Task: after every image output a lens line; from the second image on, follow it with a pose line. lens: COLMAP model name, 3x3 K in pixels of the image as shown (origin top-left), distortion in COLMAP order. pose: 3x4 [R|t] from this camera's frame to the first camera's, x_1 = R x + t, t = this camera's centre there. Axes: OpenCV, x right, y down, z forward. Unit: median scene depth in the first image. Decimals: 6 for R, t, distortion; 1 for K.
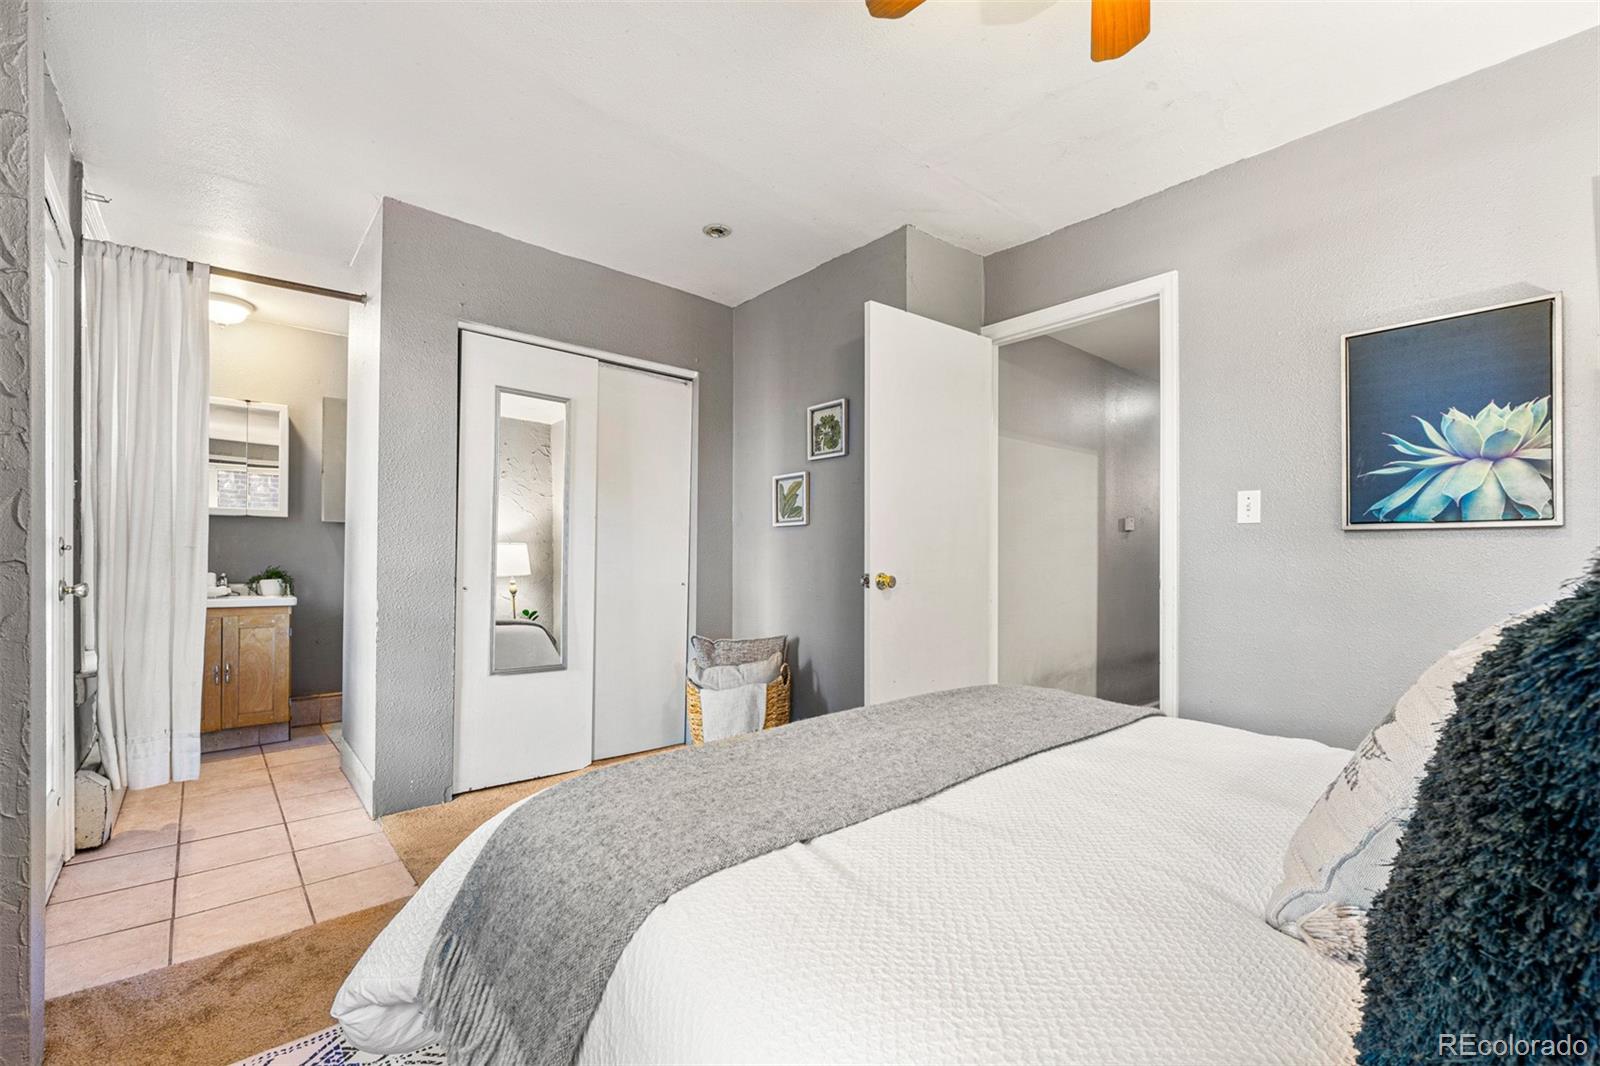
lens RADIAL K [[665.7, 0, 798.1], [0, 665.7, 546.2], [0, 0, 1]] dist [0.001989, -0.001441]
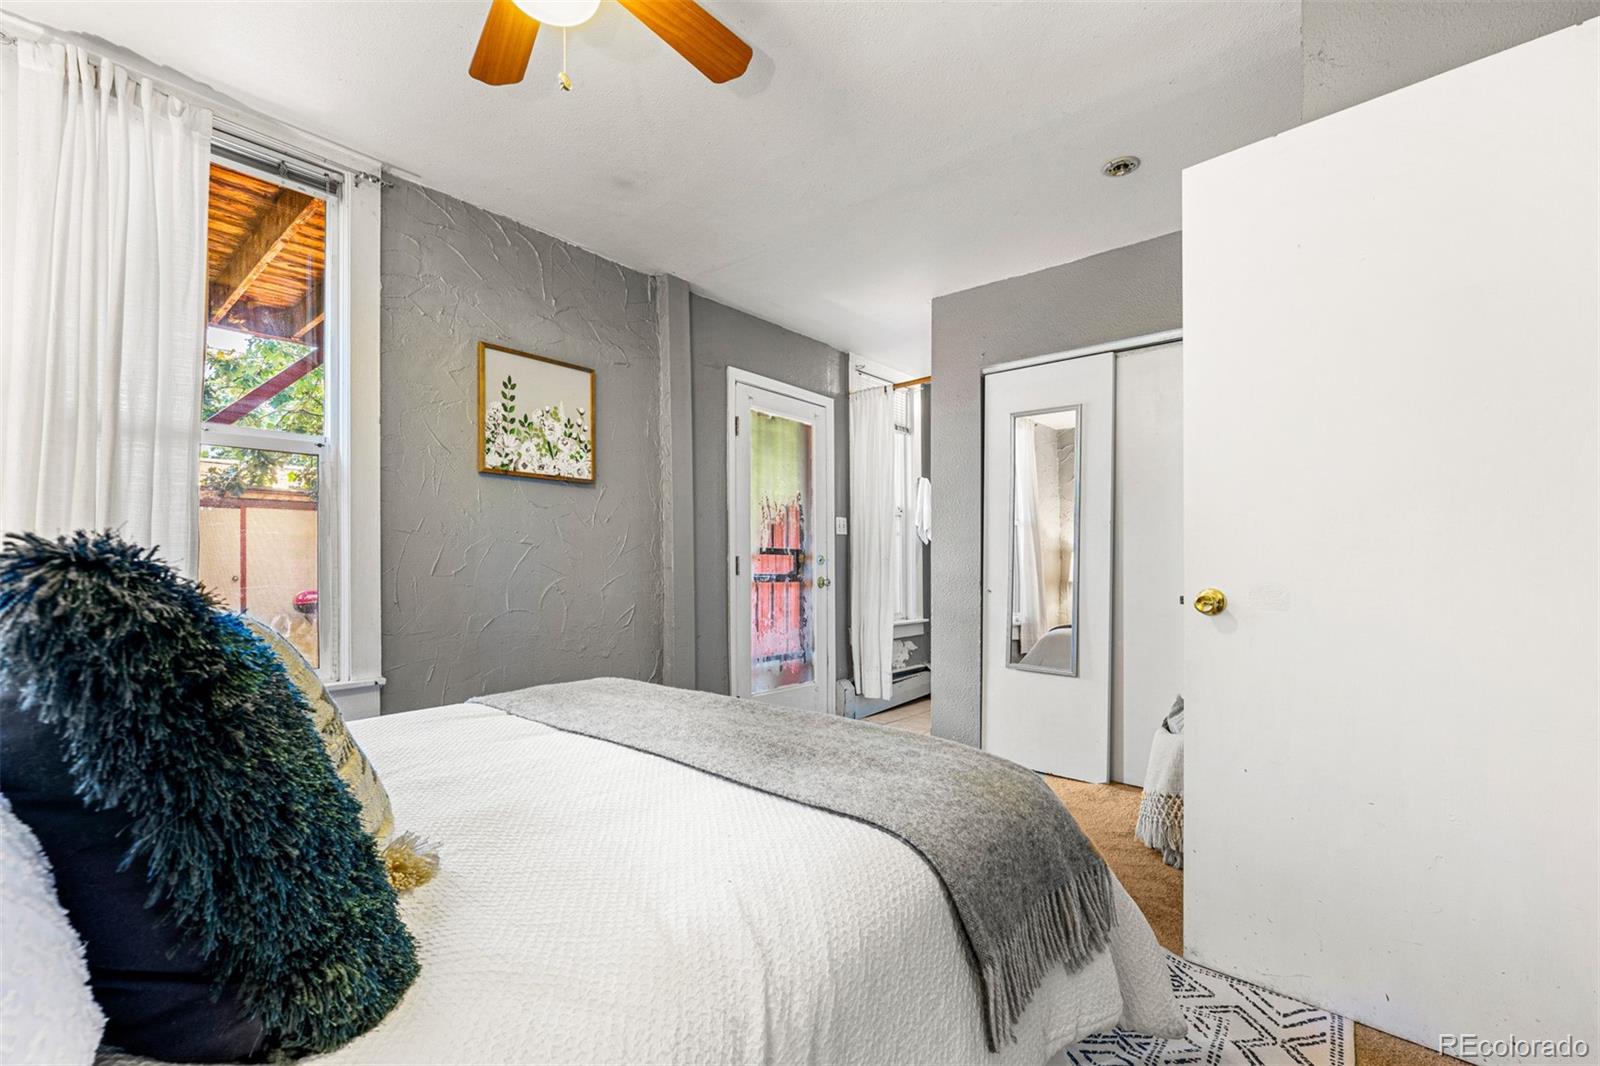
lens RADIAL K [[665.7, 0, 780.5], [0, 665.7, 556.3], [0, 0, 1]] dist [0.001989, -0.001441]
pose [[0.137884, -0.011973, -0.990376, 0.456778], [0.019172, 0.999772, -0.009417, 0.004016], [0.990263, -0.017689, 0.138082, 0.336417]]
